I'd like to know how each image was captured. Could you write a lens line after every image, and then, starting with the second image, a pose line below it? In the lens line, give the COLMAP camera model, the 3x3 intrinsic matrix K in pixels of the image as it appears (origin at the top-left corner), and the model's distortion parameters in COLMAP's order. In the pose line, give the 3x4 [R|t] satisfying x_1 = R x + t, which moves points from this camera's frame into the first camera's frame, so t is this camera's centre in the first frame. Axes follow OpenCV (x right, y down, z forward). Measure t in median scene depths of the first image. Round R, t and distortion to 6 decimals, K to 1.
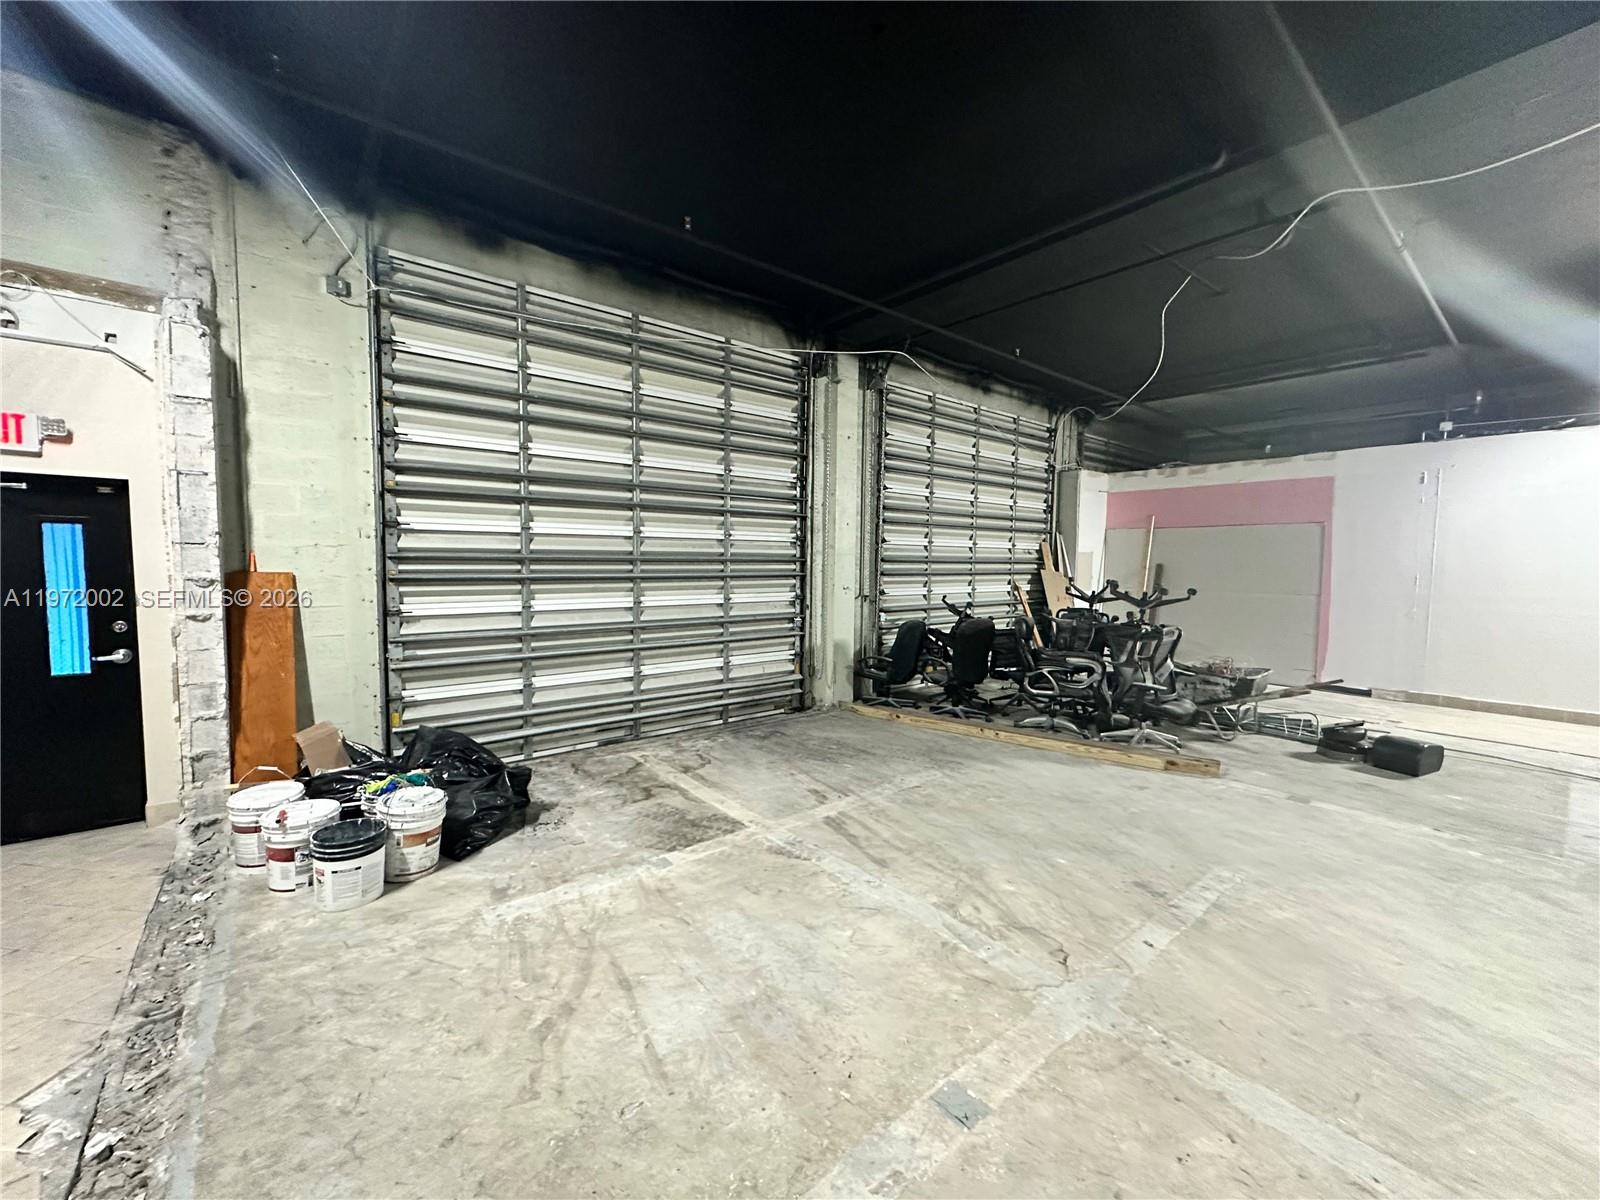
lens RADIAL K [[639.0, 0, 804.1], [0, 639.0, 598.0], [0, 0, 1]] dist [-0.001195, 0.000099]
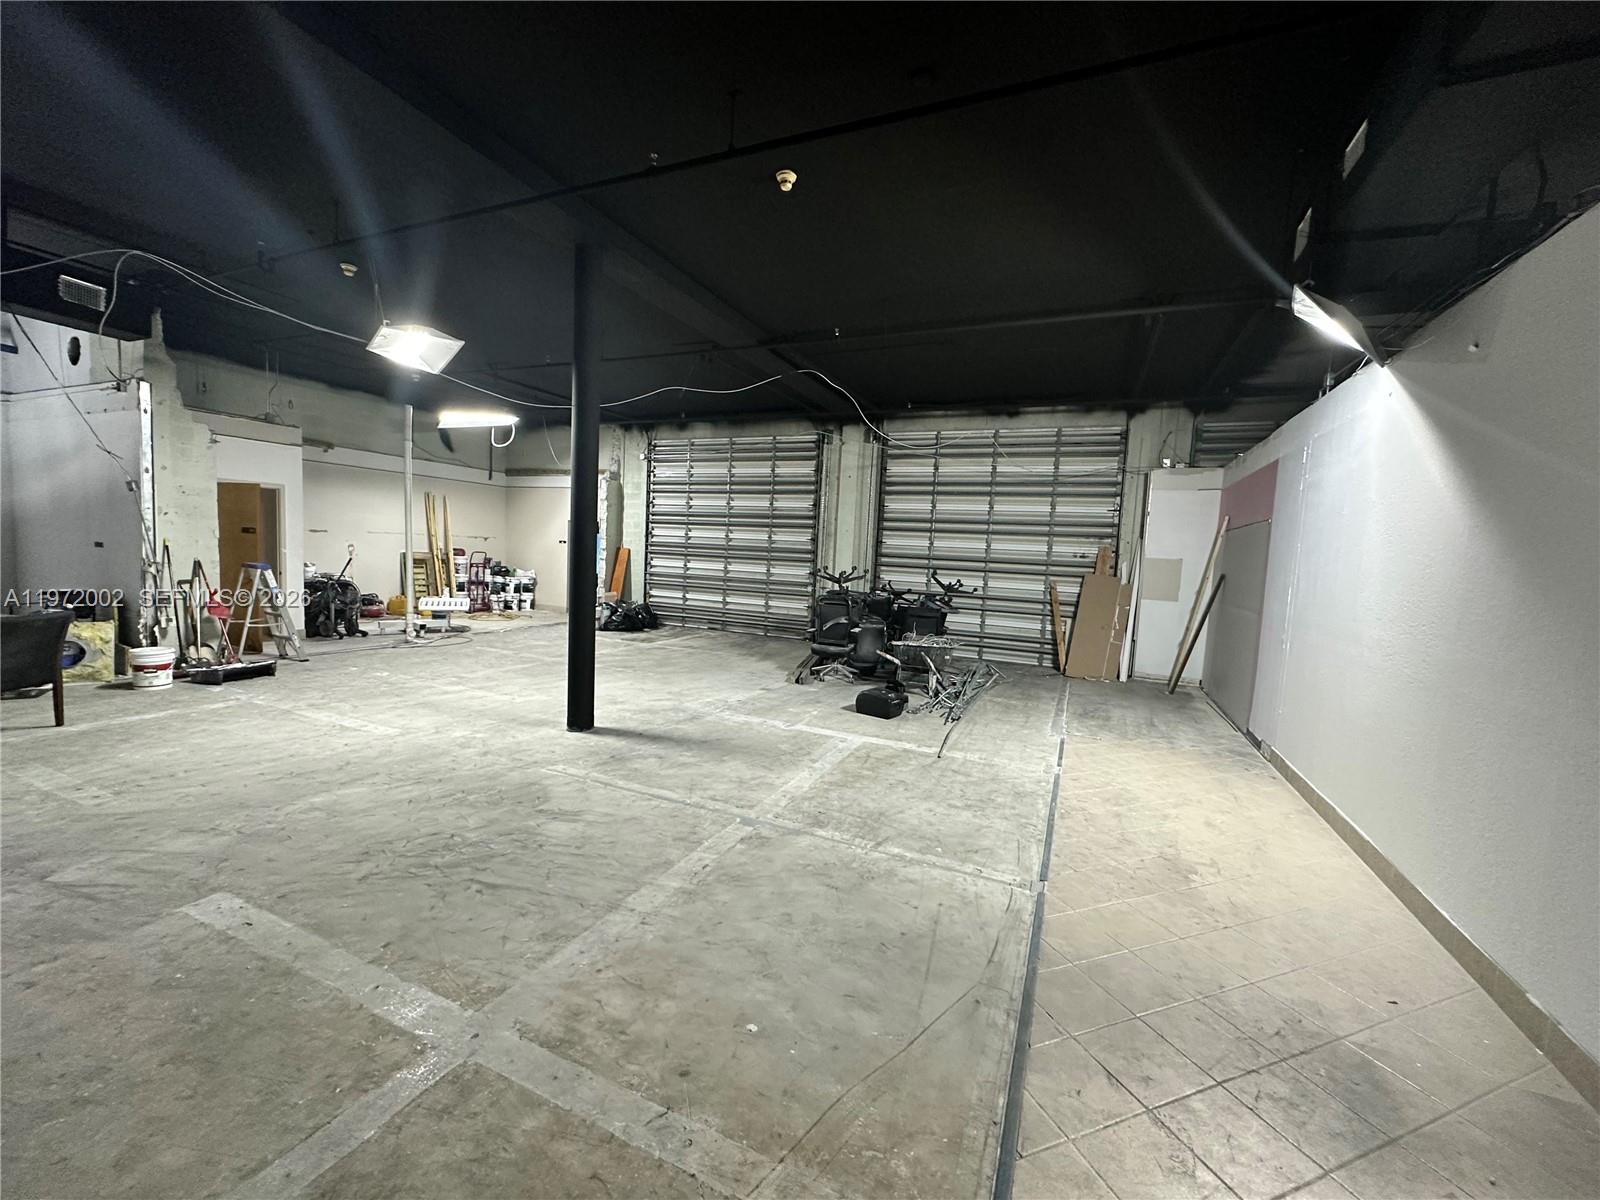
lens RADIAL K [[639.0, 0, 803.7], [0, 639.0, 602.5], [0, 0, 1]] dist [-0.001195, 0.000099]
pose [[0.451732, 0.083247, -0.888261, 1.747319], [-0.098894, 0.994174, 0.042879, 0.004294], [0.886655, 0.068474, 0.457333, 0.227797]]
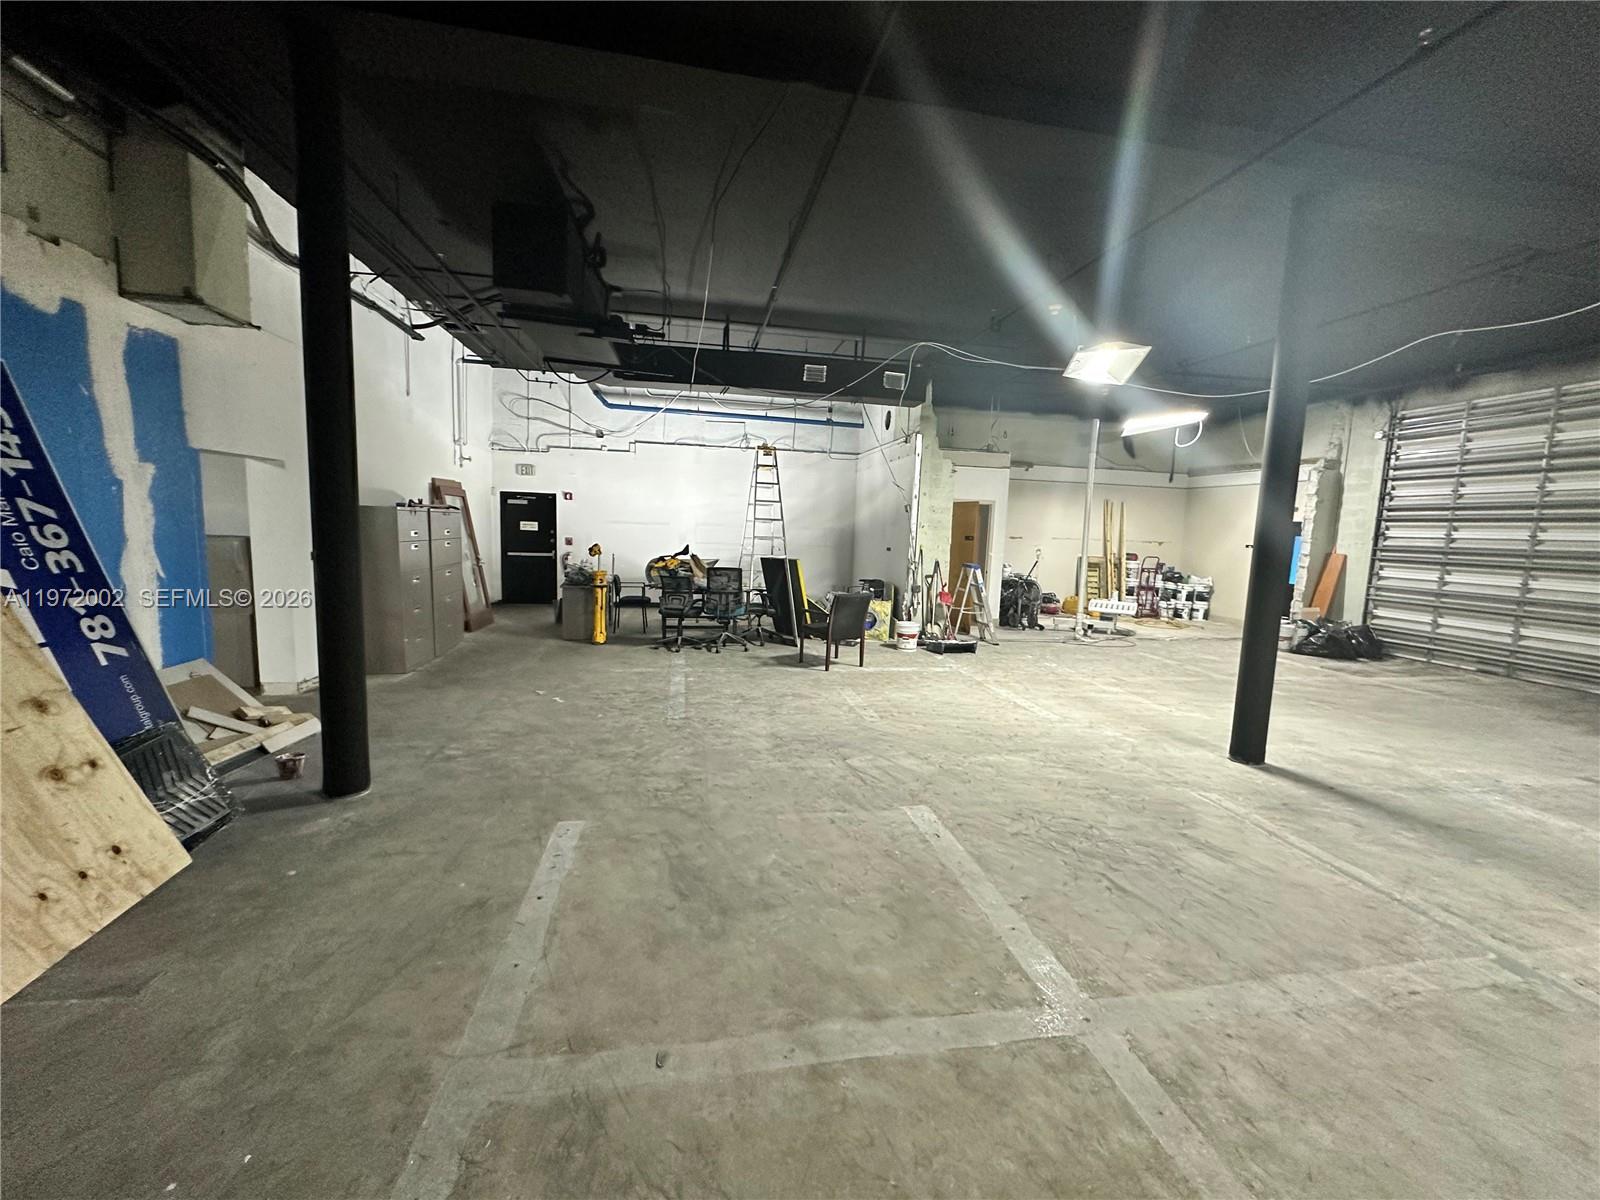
lens RADIAL K [[639.0, 0, 797.8], [0, 639.0, 603.0], [0, 0, 1]] dist [-0.001195, 0.000099]
pose [[-0.487202, 0.075420, -0.870026, 1.754146], [-0.094870, 0.985796, 0.138582, 0.003814], [0.868121, 0.150057, -0.473127, 0.237178]]
